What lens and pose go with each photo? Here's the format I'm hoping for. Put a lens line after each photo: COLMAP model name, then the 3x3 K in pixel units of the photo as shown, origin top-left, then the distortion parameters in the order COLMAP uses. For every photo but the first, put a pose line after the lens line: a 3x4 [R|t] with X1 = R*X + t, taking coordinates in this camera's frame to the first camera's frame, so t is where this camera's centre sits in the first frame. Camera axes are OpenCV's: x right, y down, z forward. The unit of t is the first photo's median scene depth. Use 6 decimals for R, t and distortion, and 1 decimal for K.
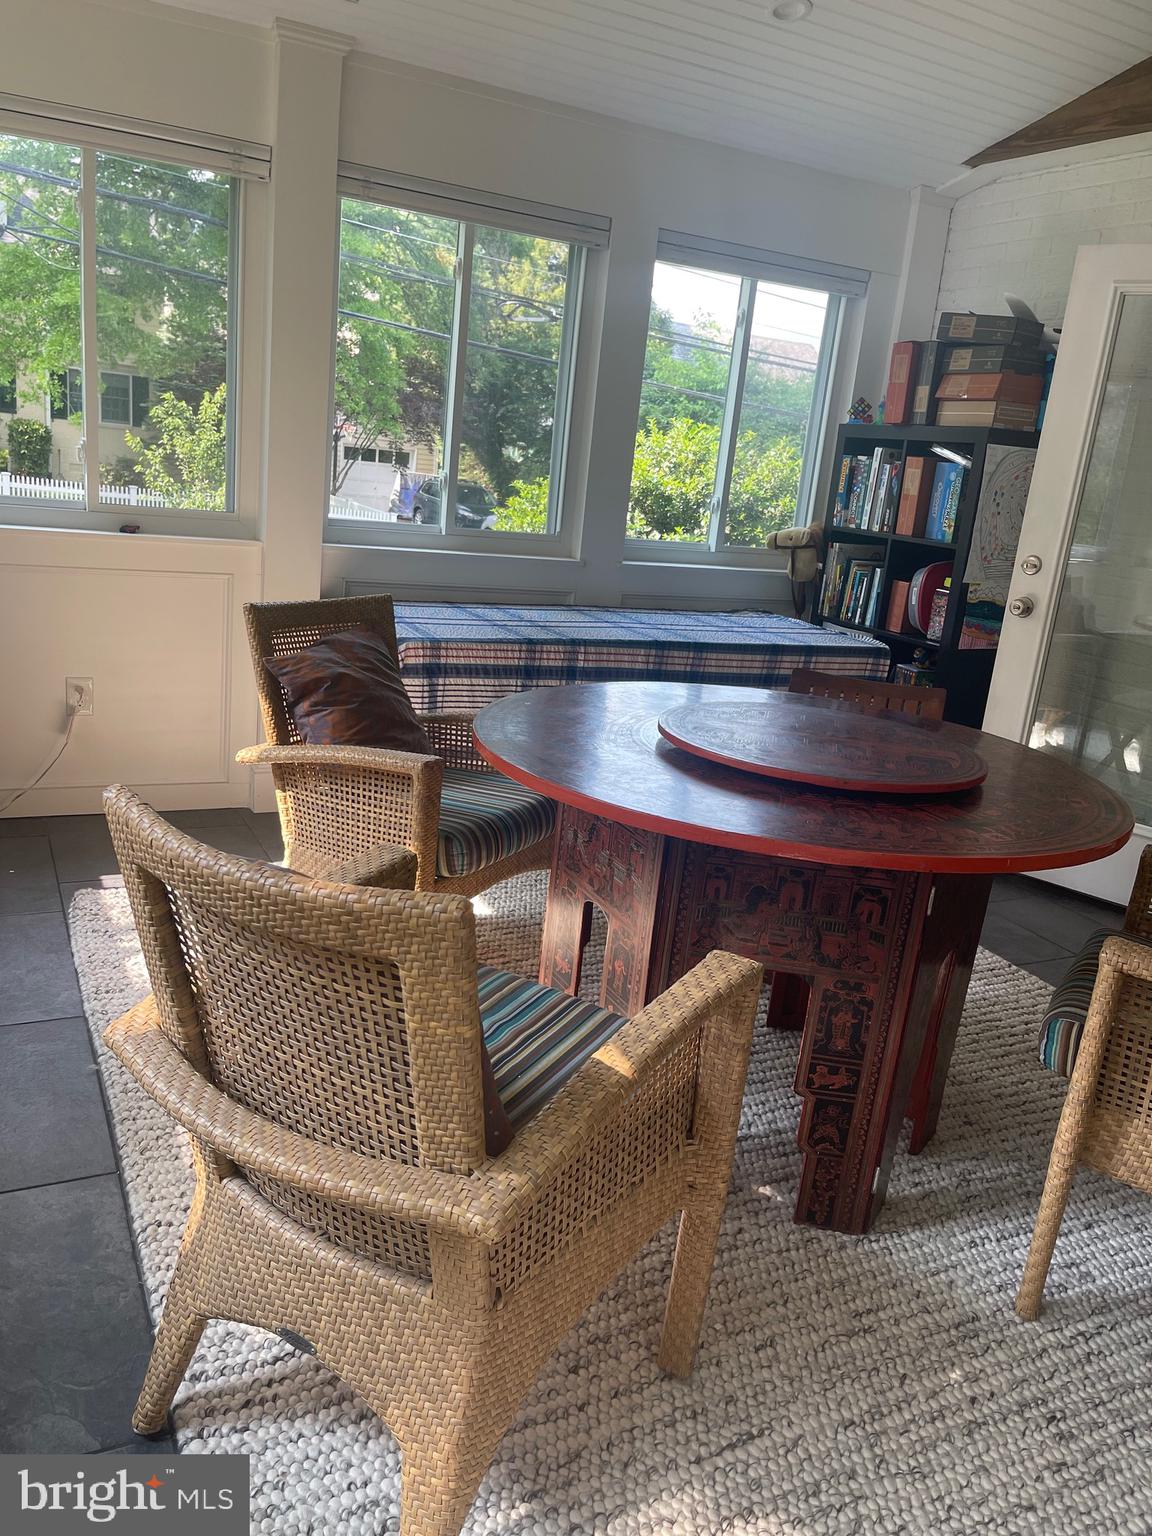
lens RADIAL K [[1154.2, 0, 574.5], [0, 1154.2, 769.0], [0, 0, 1]] dist [0.059689, -0.091880]
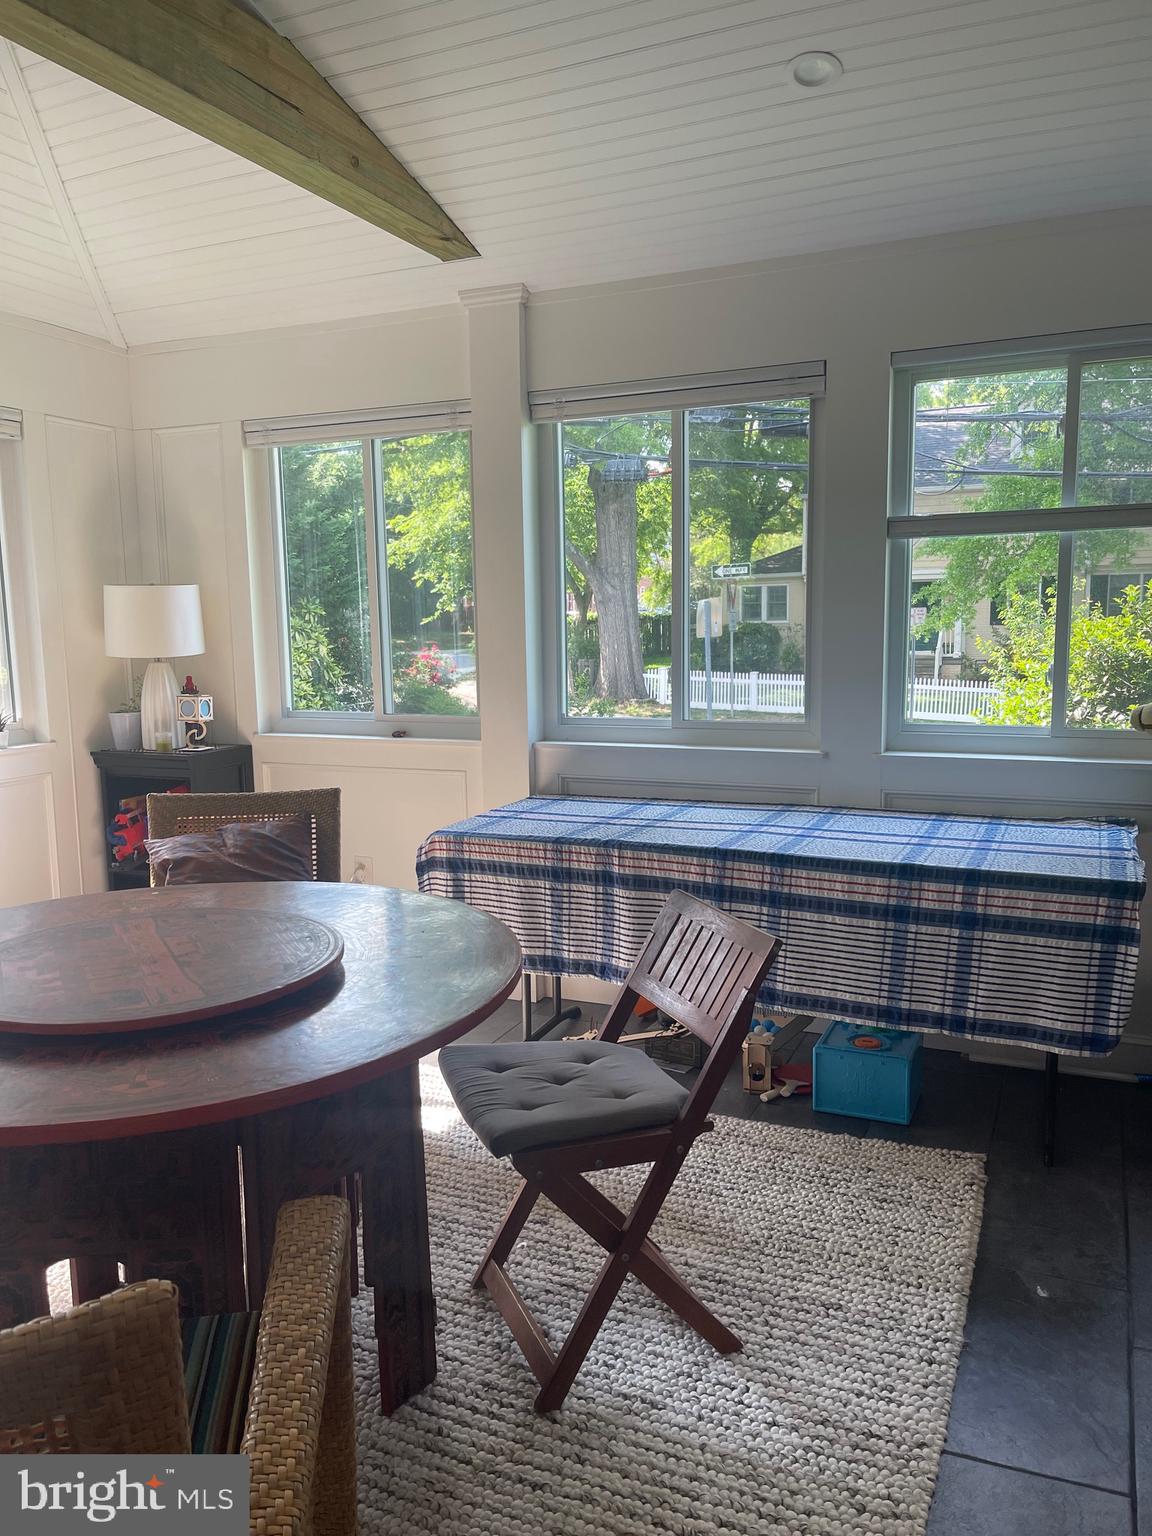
lens RADIAL K [[1154.2, 0, 576.2], [0, 1154.2, 770.5], [0, 0, 1]] dist [0.059689, -0.091880]
pose [[0.597650, -0.006567, -0.801730, 0.689303], [-0.131101, 0.985707, -0.105803, -0.069881], [0.790966, 0.168341, 0.588247, 0.463734]]
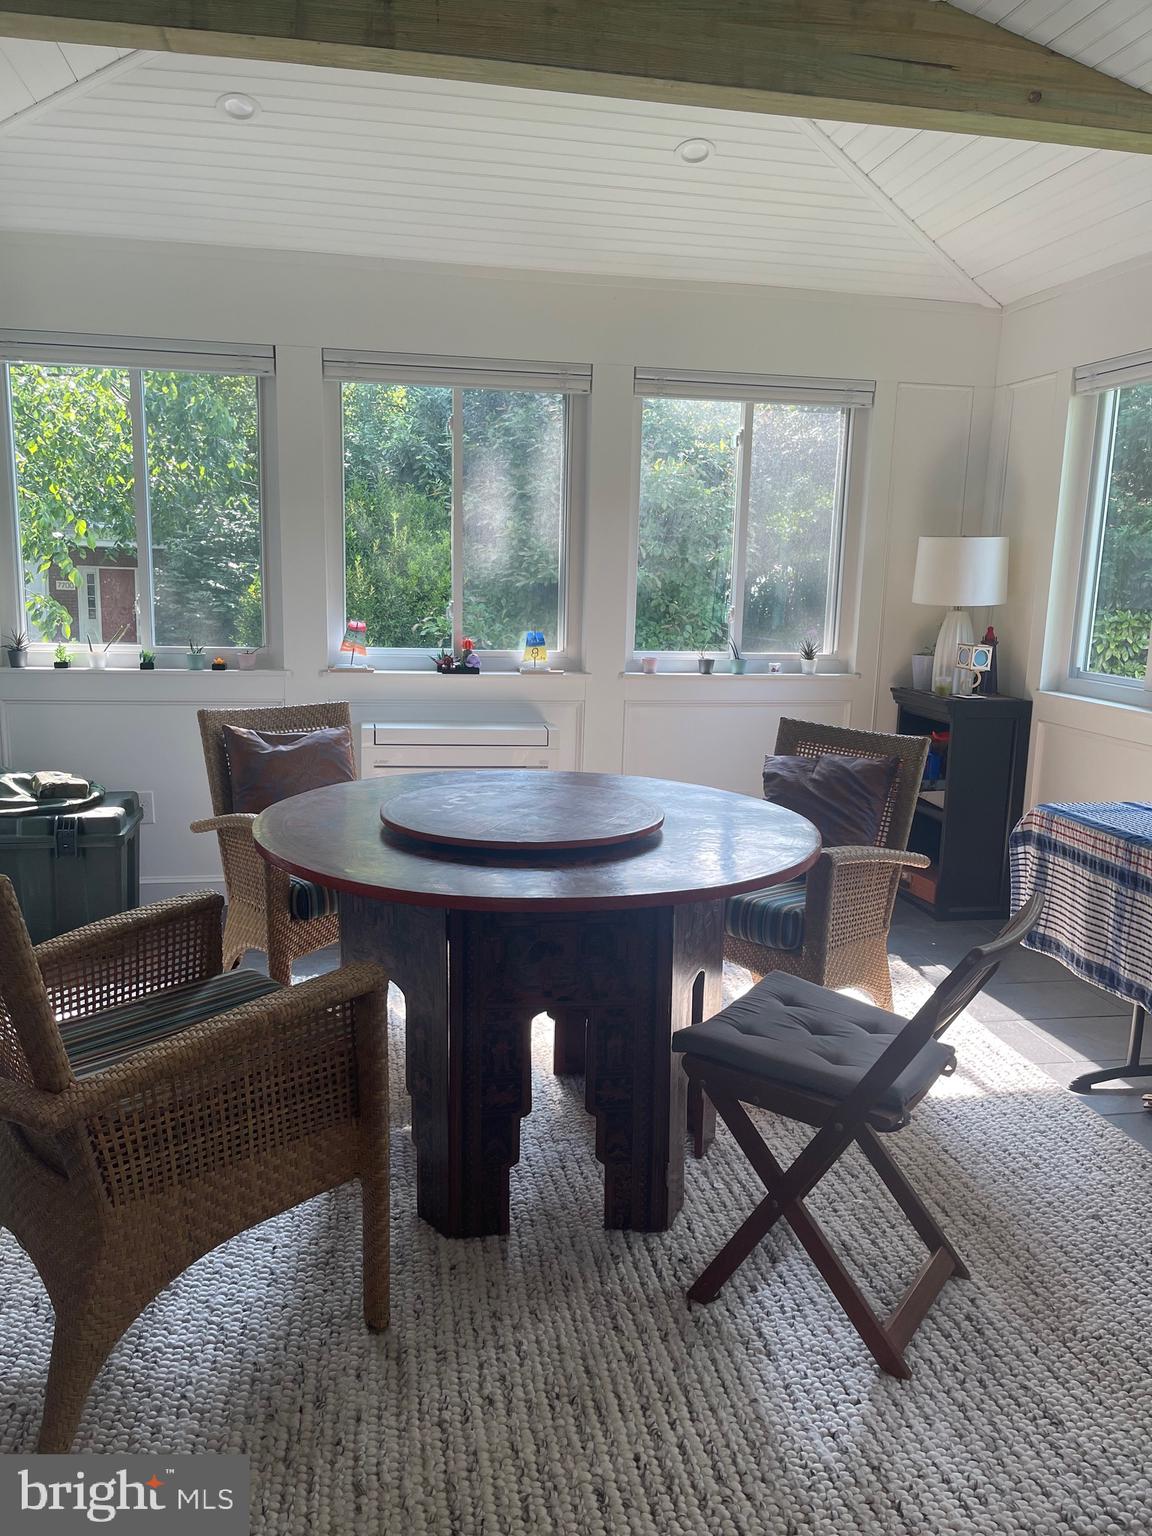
lens RADIAL K [[1154.2, 0, 561.2], [0, 1154.2, 760.8], [0, 0, 1]] dist [0.059689, -0.091880]
pose [[-0.312008, 0.049680, -0.948780, 0.815251], [-0.303938, 0.940933, 0.149220, -0.158552], [0.900151, 0.334928, -0.278479, 0.845230]]
